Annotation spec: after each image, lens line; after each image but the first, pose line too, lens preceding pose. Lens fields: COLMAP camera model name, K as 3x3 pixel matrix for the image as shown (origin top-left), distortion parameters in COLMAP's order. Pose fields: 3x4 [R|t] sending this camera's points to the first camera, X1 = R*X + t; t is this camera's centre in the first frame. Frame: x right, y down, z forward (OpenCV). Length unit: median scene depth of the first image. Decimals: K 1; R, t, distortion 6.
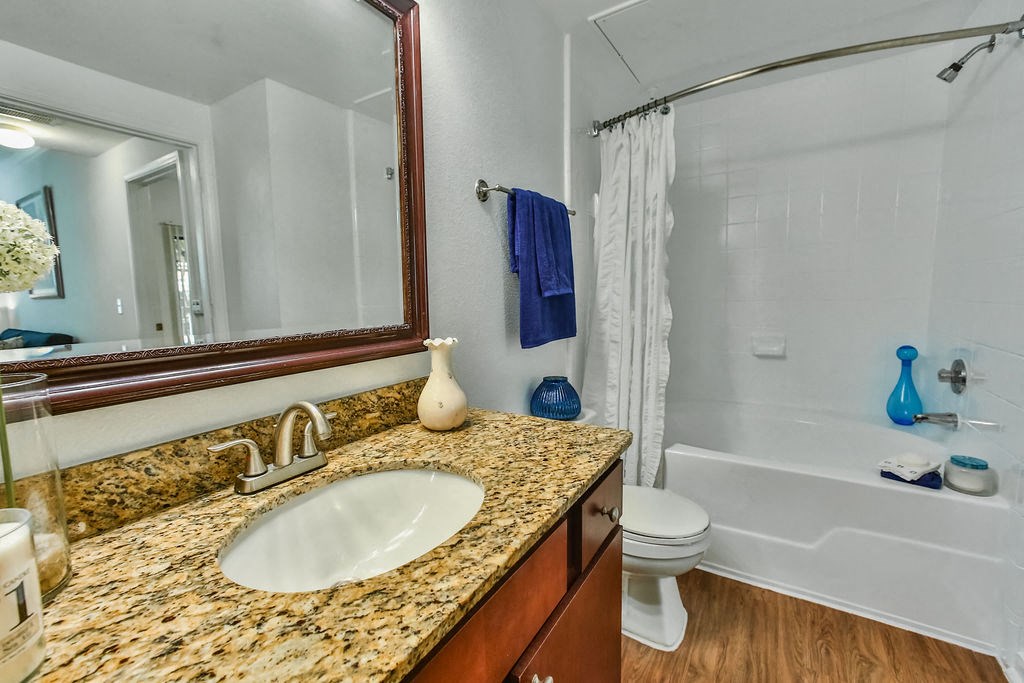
lens RADIAL K [[435.4, 0, 508.3], [0, 435.4, 331.1], [0, 0, 1]] dist [-0.015774, 0.015718]
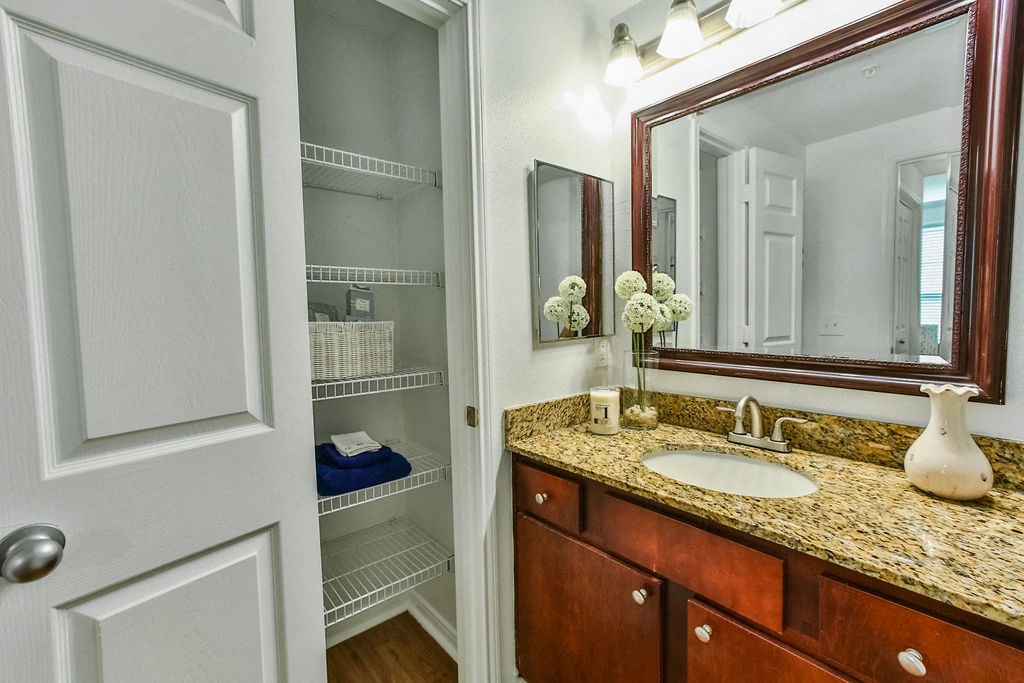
lens RADIAL K [[435.4, 0, 508.3], [0, 435.4, 331.1], [0, 0, 1]] dist [-0.015774, 0.015718]
pose [[-0.297398, 0.066486, -0.952436, 1.151999], [-0.059033, 0.994383, 0.087847, -0.142795], [0.952927, 0.082351, -0.291803, 0.580263]]
